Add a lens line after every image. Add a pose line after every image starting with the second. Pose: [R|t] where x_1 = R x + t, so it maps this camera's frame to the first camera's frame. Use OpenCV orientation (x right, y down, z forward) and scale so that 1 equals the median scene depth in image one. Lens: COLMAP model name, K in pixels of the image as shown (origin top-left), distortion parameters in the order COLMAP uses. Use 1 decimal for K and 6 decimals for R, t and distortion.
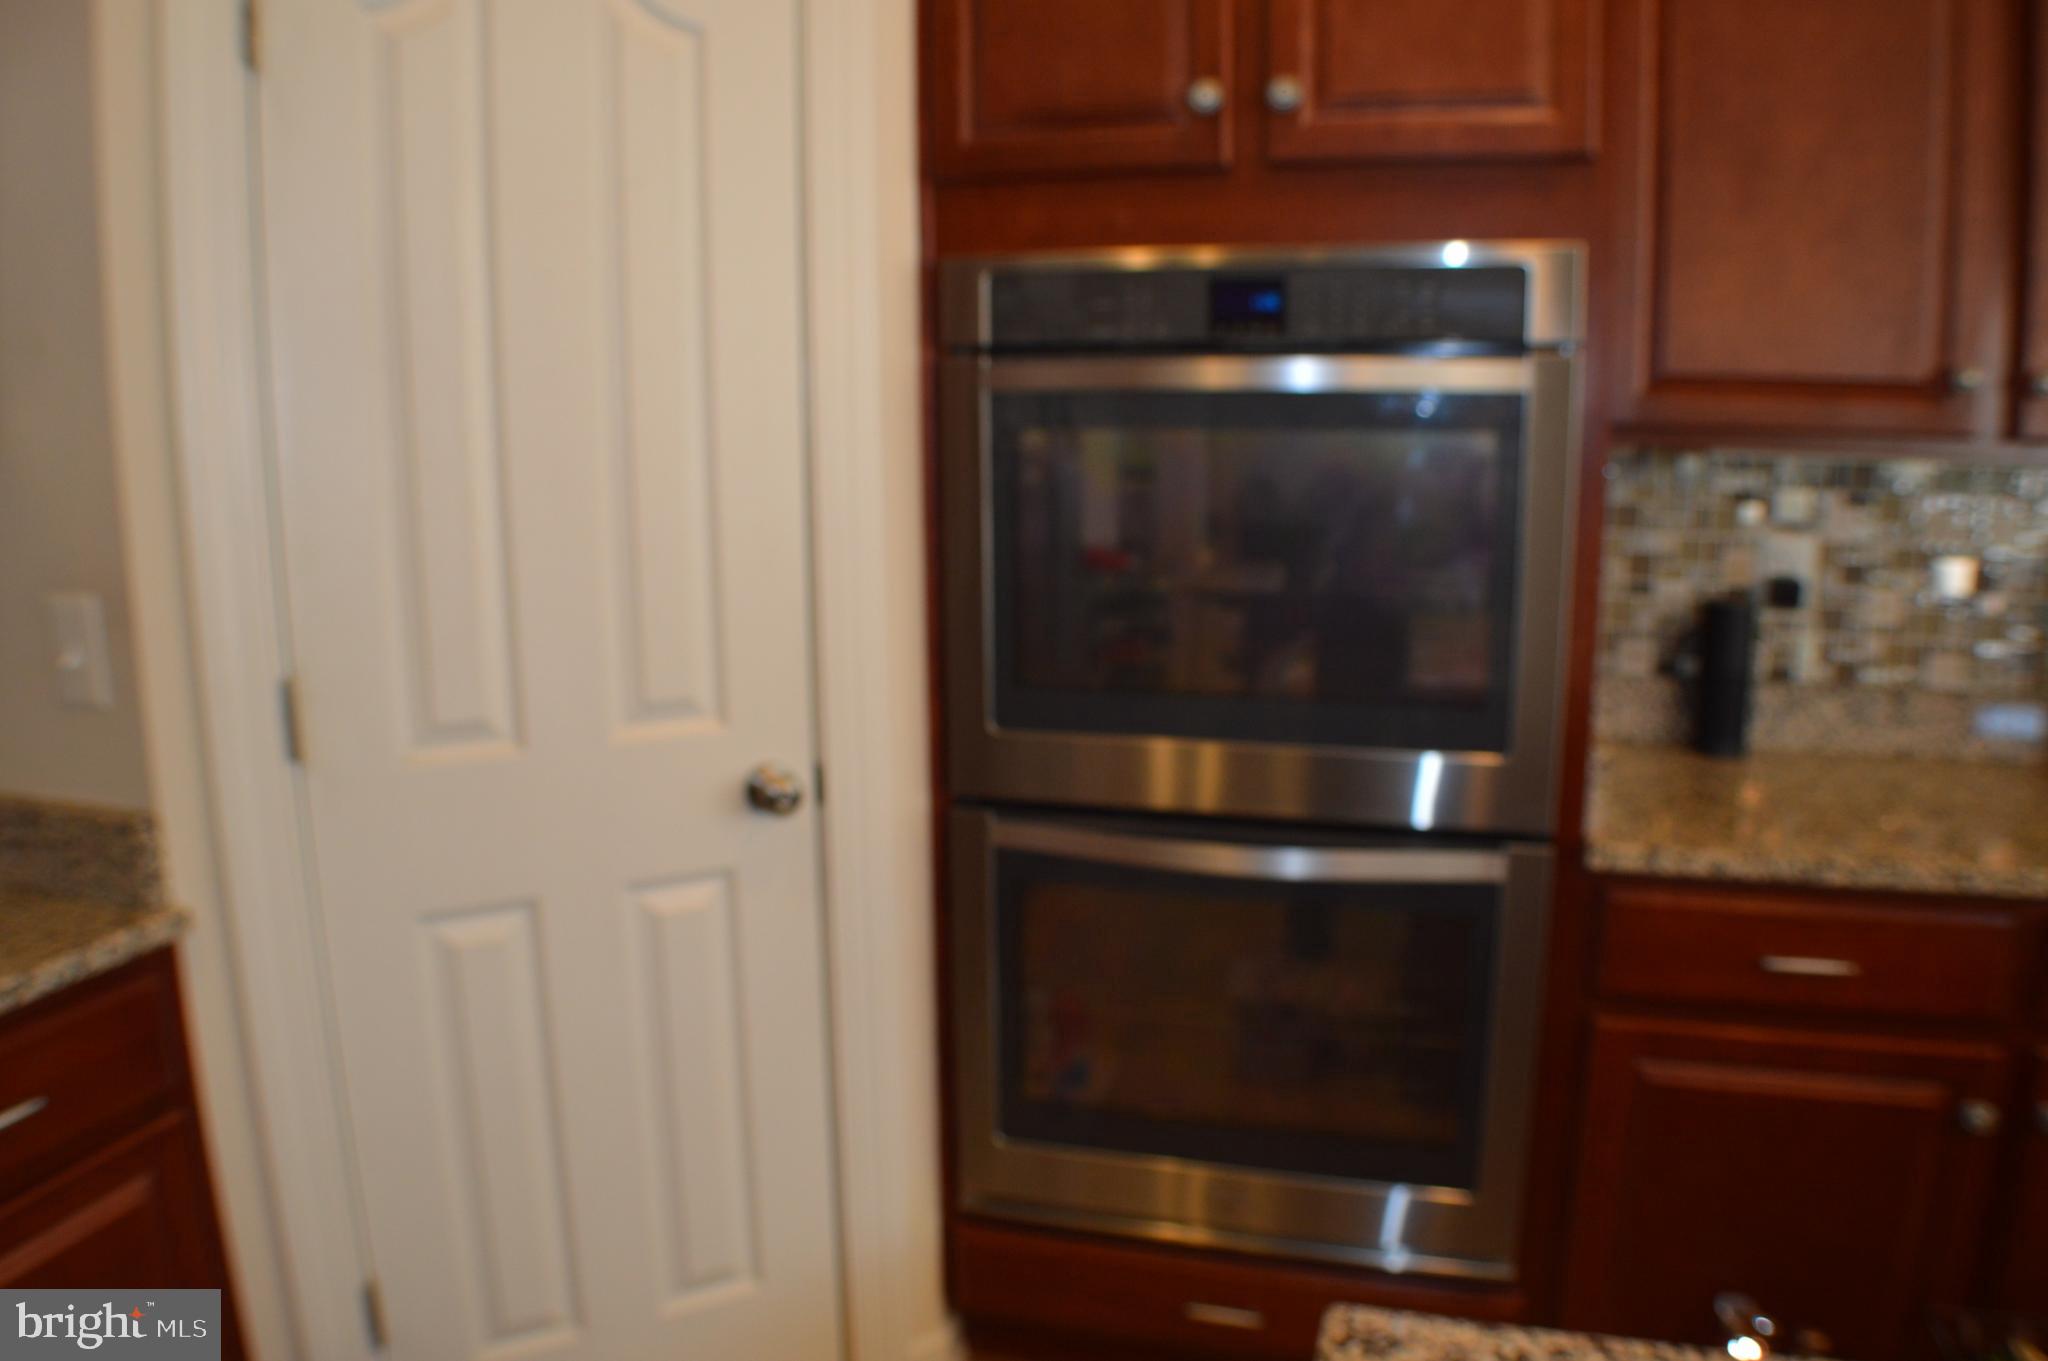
lens RADIAL K [[1417.0, 0, 1024.0], [0, 1417.0, 680.5], [0, 0, 1]] dist [-0.184260, 0.067050]
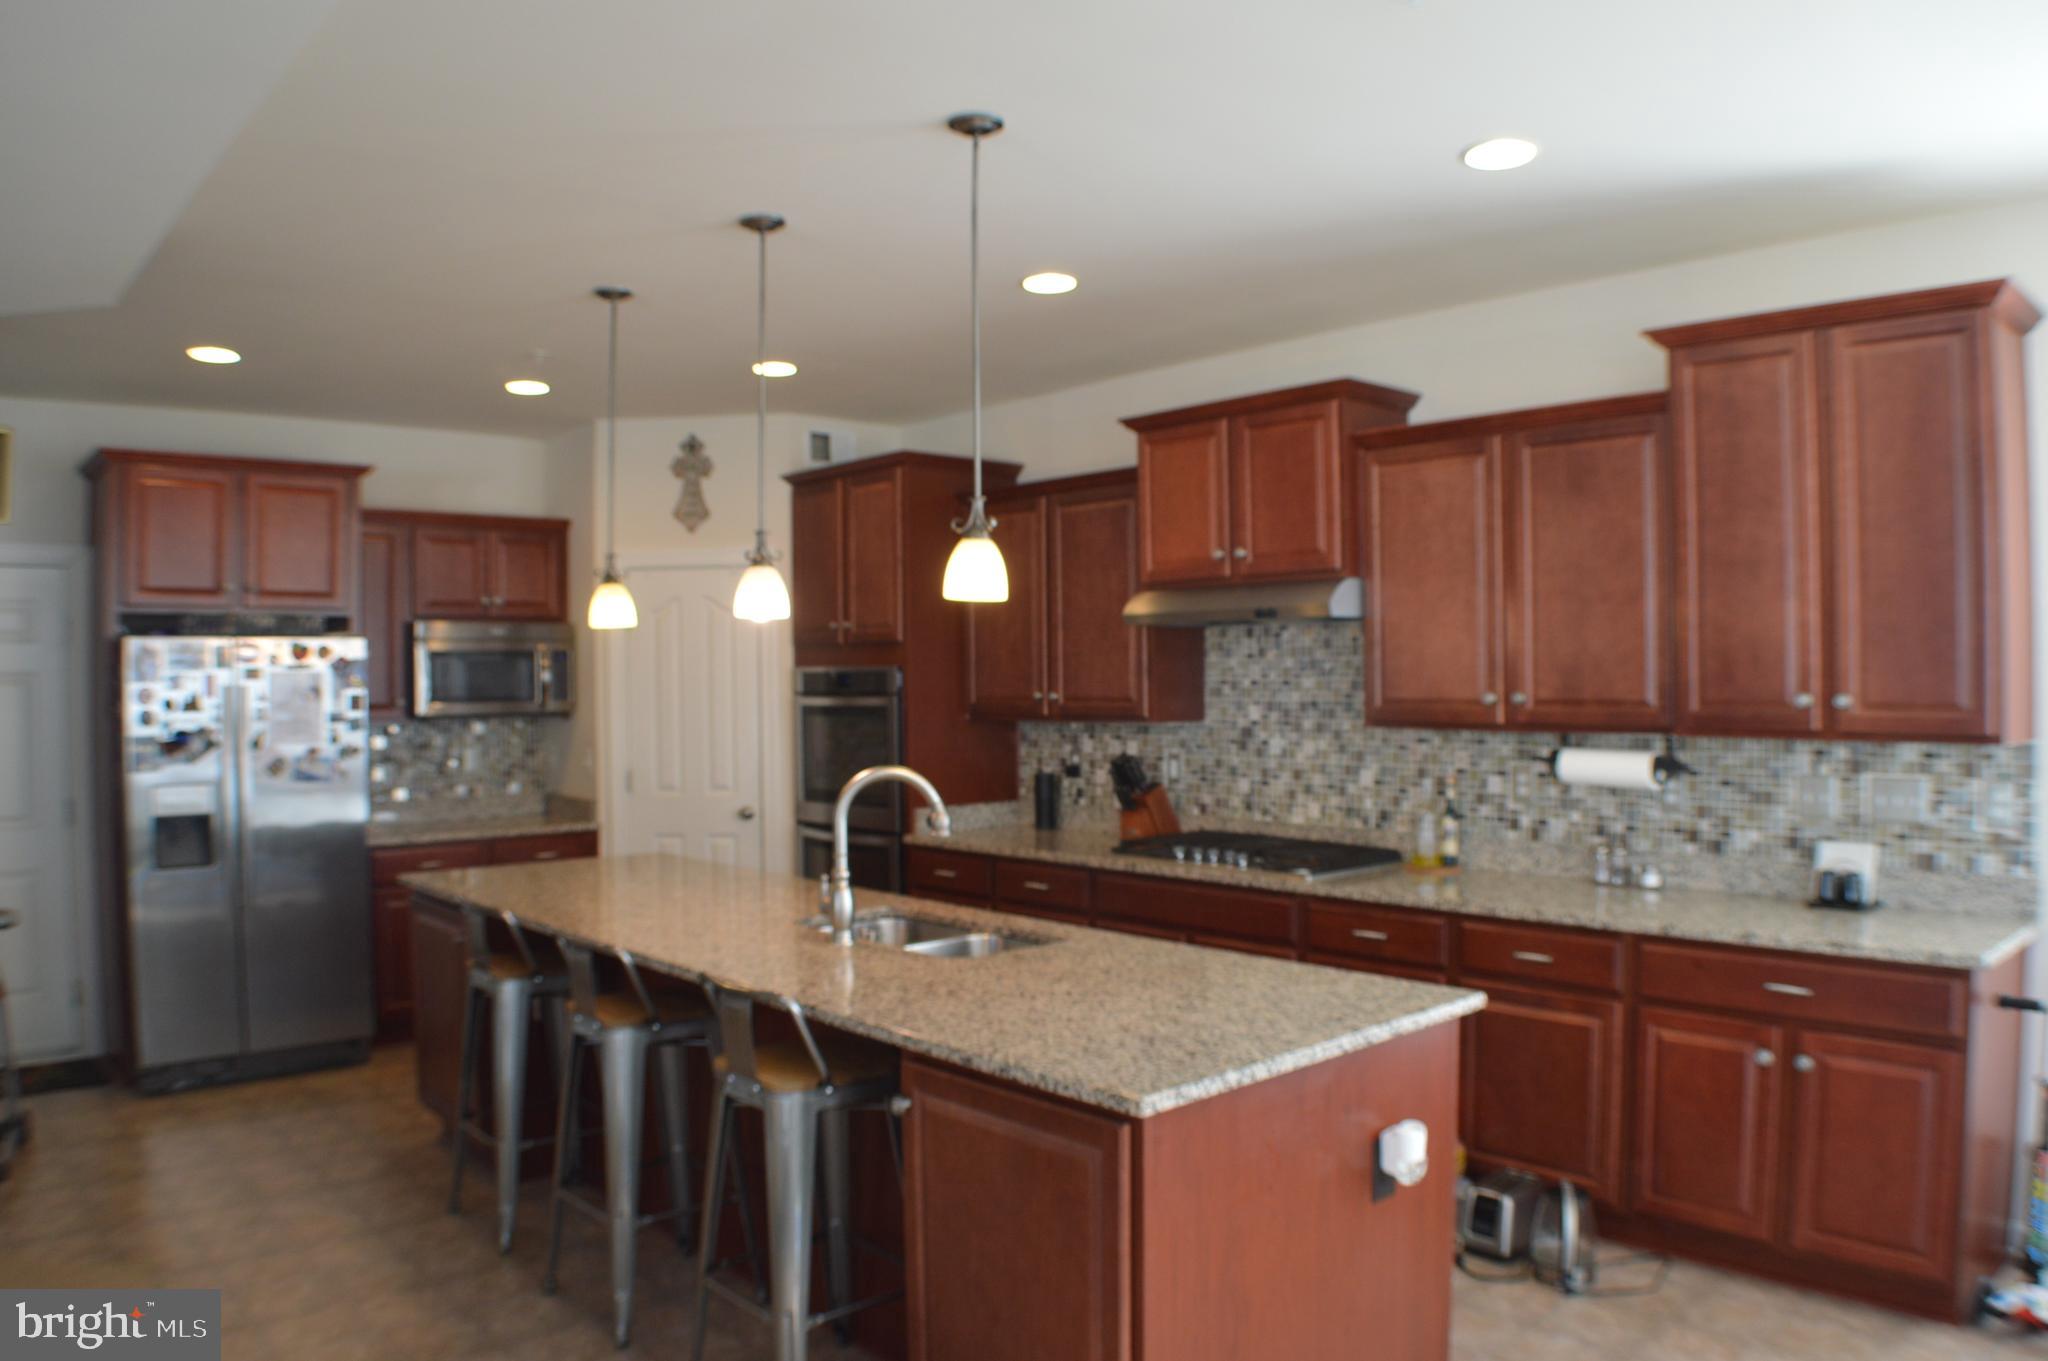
lens RADIAL K [[1417.0, 0, 1024.0], [0, 1417.0, 680.5], [0, 0, 1]] dist [-0.184260, 0.067050]
pose [[0.855690, -0.003829, -0.517475, 2.074490], [-0.082507, 0.986172, -0.143730, 0.181952], [0.510869, 0.165683, 0.843541, -1.568624]]
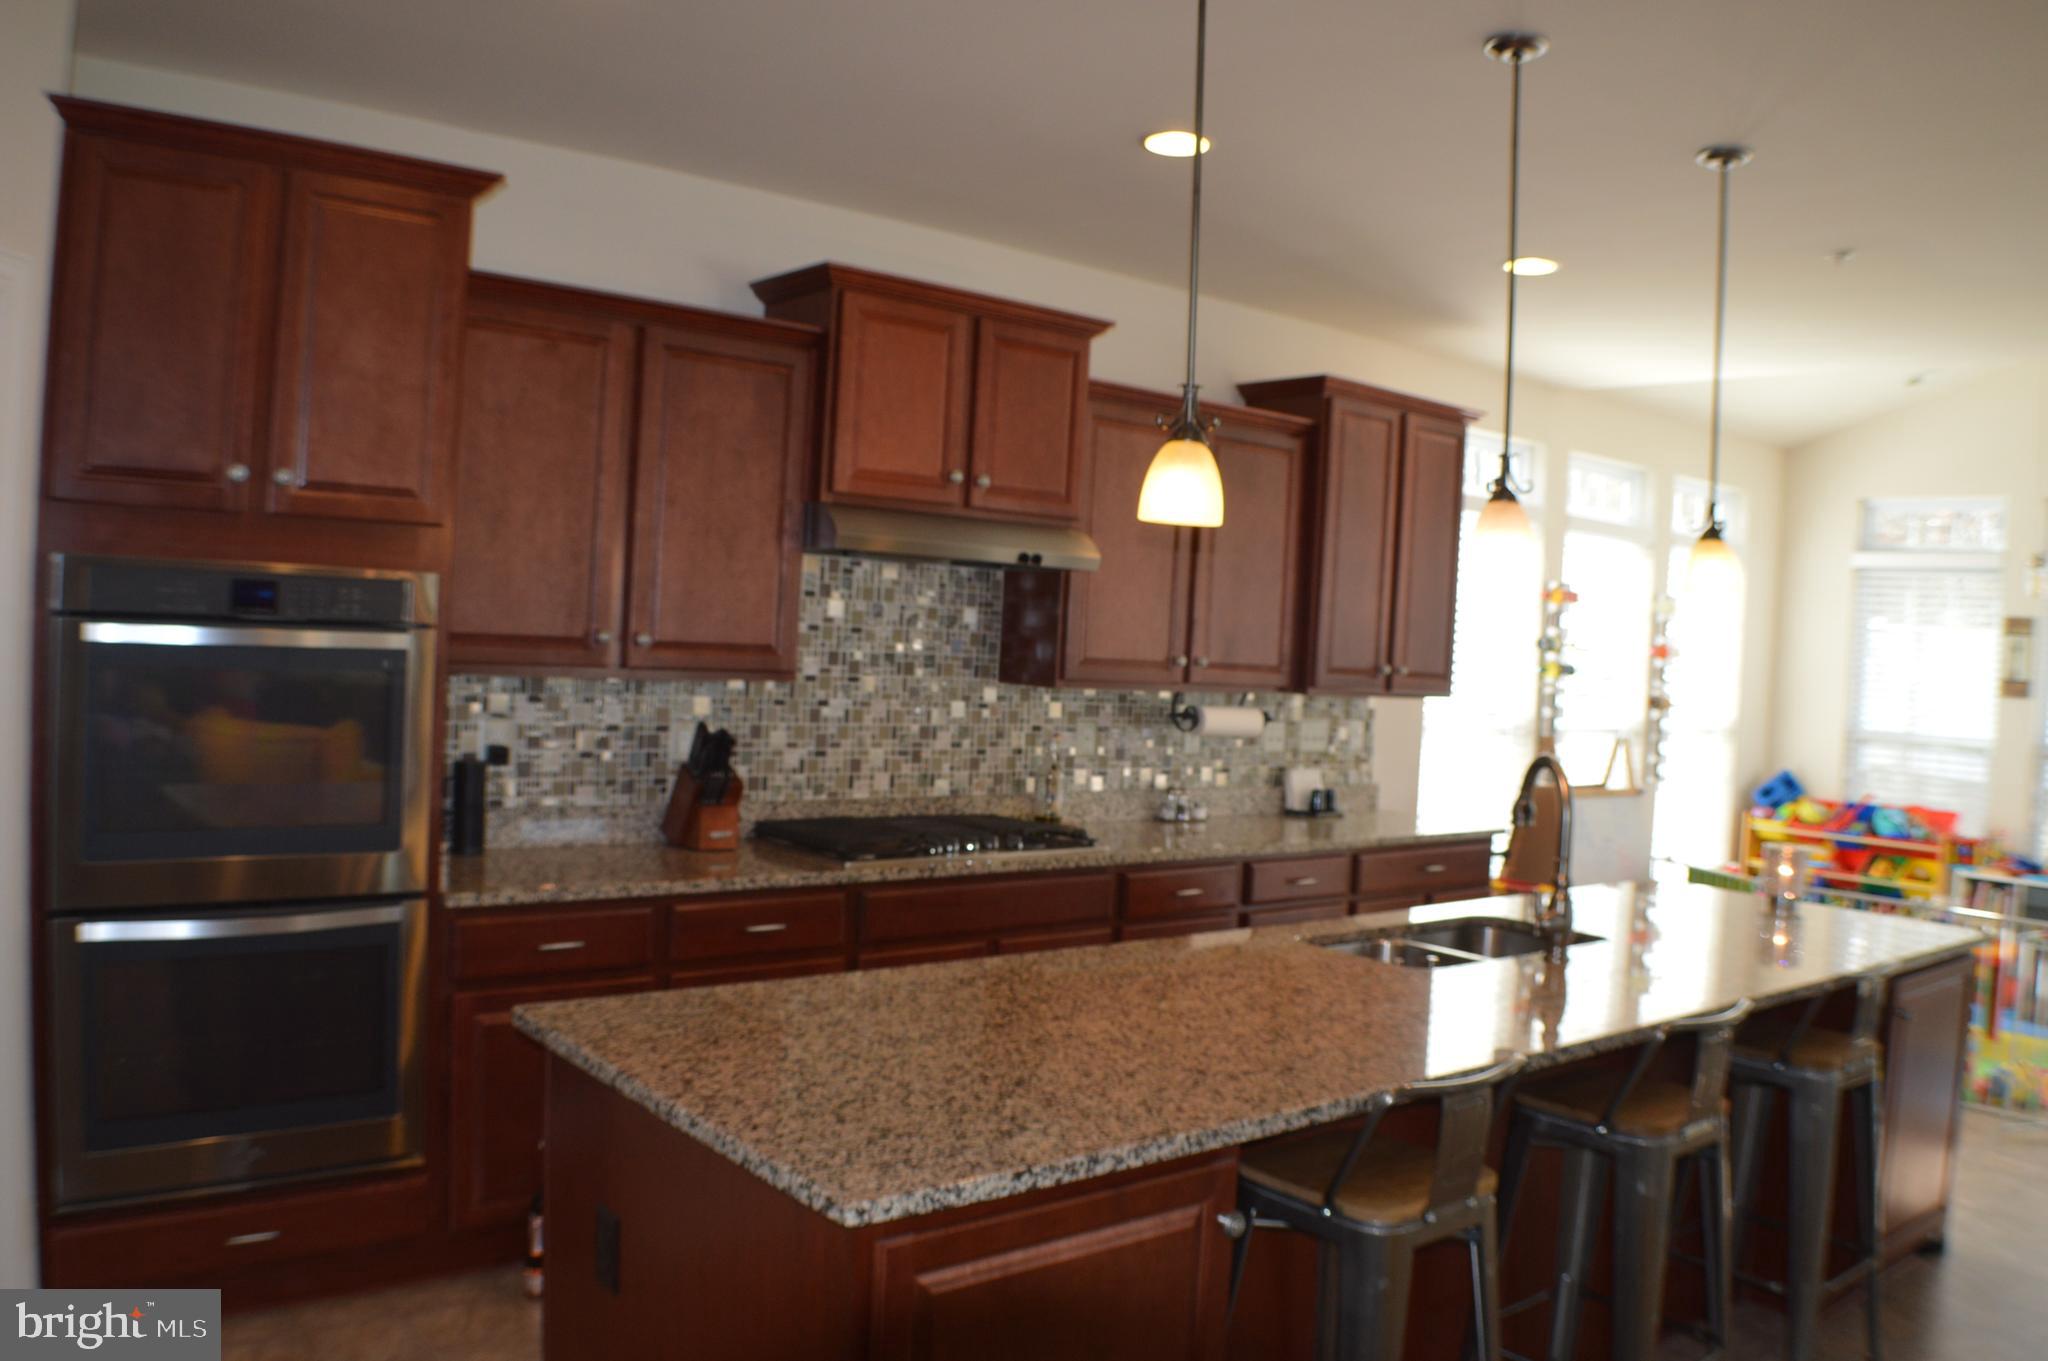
lens RADIAL K [[1595.2, 0, 1024.0], [0, 1595.2, 680.5], [0, 0, 1]] dist [-0.182677, 0.006786]
pose [[0.560753, 0.007697, 0.827947, -0.718196], [0.093233, 0.993010, -0.072376, 0.047504], [-0.822717, 0.117777, 0.556116, -0.674949]]
